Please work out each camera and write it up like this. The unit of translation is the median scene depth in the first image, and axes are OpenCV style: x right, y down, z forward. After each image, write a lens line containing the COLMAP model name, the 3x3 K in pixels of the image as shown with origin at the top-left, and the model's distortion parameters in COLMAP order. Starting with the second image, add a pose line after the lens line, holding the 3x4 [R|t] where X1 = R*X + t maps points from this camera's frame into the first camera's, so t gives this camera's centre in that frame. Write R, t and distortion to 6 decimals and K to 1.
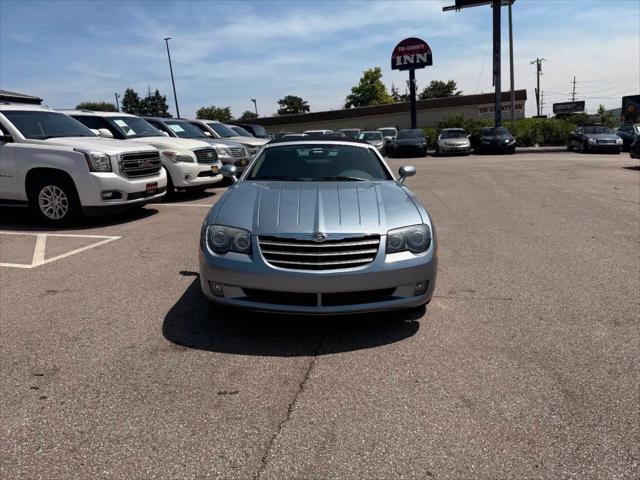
lens RADIAL K [[460.1, 0, 325.3], [0, 460.1, 245.2], [0, 0, 1]] dist [0.010432, -0.027194]
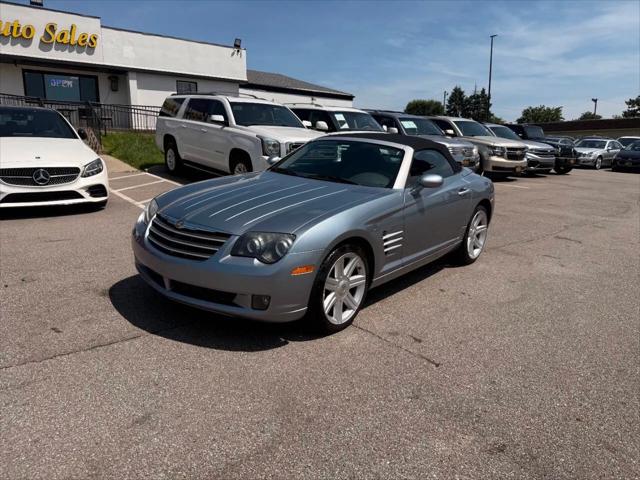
lens RADIAL K [[460.1, 0, 321.6], [0, 460.1, 245.3], [0, 0, 1]] dist [0.010432, -0.027194]
pose [[0.767682, 0.202775, -0.607904, 0.106708], [-0.200814, 0.976959, 0.072284, -0.013459], [0.608555, 0.066584, 0.790714, 0.046917]]
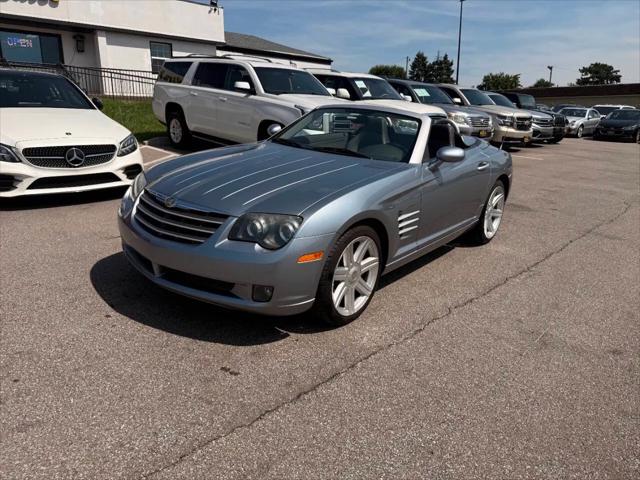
lens RADIAL K [[460.1, 0, 320.8], [0, 460.1, 241.7], [0, 0, 1]] dist [0.010432, -0.027194]
pose [[0.827113, 0.221005, -0.516759, 0.038746], [-0.189259, 0.975267, 0.114173, -0.008495], [0.529211, 0.003367, 0.848484, 0.031220]]
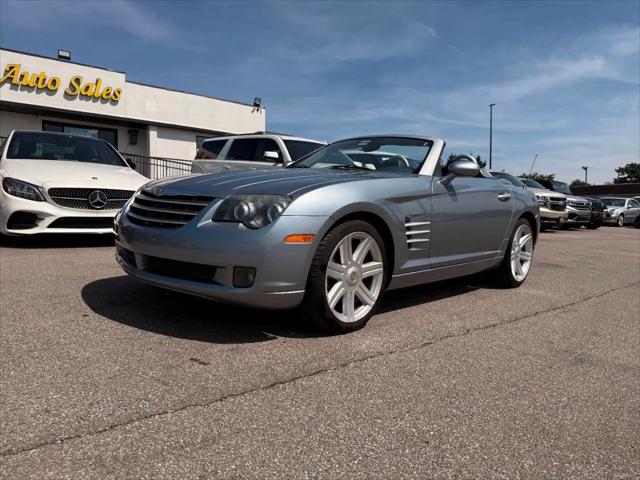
lens RADIAL K [[460.1, 0, 321.6], [0, 460.1, 238.7], [0, 0, 1]] dist [0.010432, -0.027194]
pose [[0.779336, 0.110327, -0.616817, 0.045564], [-0.205558, 0.974917, -0.085340, 0.013856], [0.591930, 0.193300, 0.782467, 0.046805]]
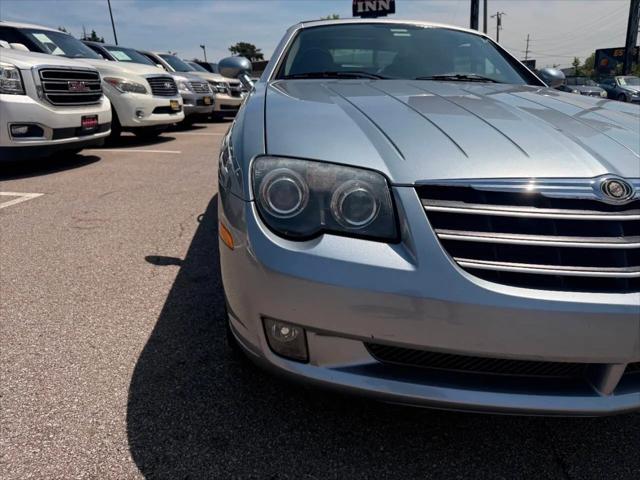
lens RADIAL K [[460.1, 0, 323.5], [0, 460.1, 240.9], [0, 0, 1]] dist [0.010432, -0.027194]
pose [[0.995010, -0.009417, 0.099333, -0.031360], [0.001316, 0.996689, 0.081299, -0.001095], [-0.099770, -0.080763, 0.991727, 0.085132]]
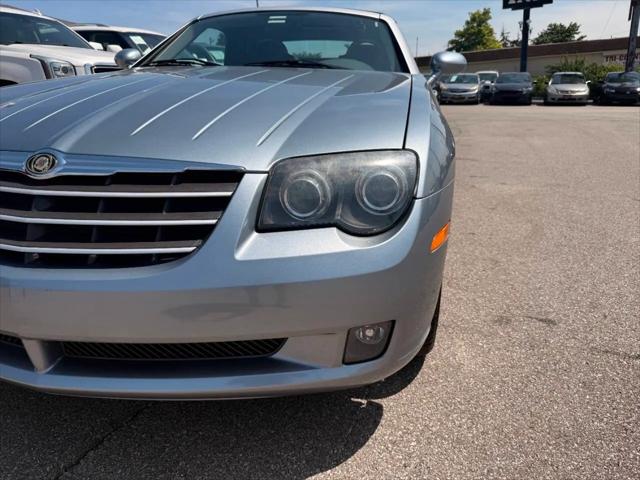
lens RADIAL K [[460.1, 0, 321.7], [0, 460.1, 245.0], [0, 0, 1]] dist [0.010432, -0.027194]
pose [[0.977899, 0.086292, -0.190438, 0.030446], [-0.067708, 0.992474, 0.102038, -0.000974], [0.197809, -0.086889, 0.976382, 0.088379]]
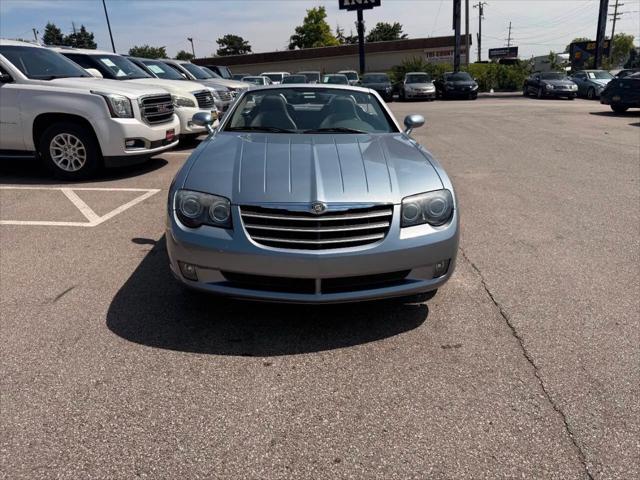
lens RADIAL K [[460.1, 0, 325.8], [0, 460.1, 241.1], [0, 0, 1]] dist [0.010432, -0.027194]
pose [[0.990917, -0.035419, 0.129727, -0.062408], [0.021766, 0.994215, 0.105184, -0.001334], [-0.132702, -0.101405, 0.985955, 0.009595]]
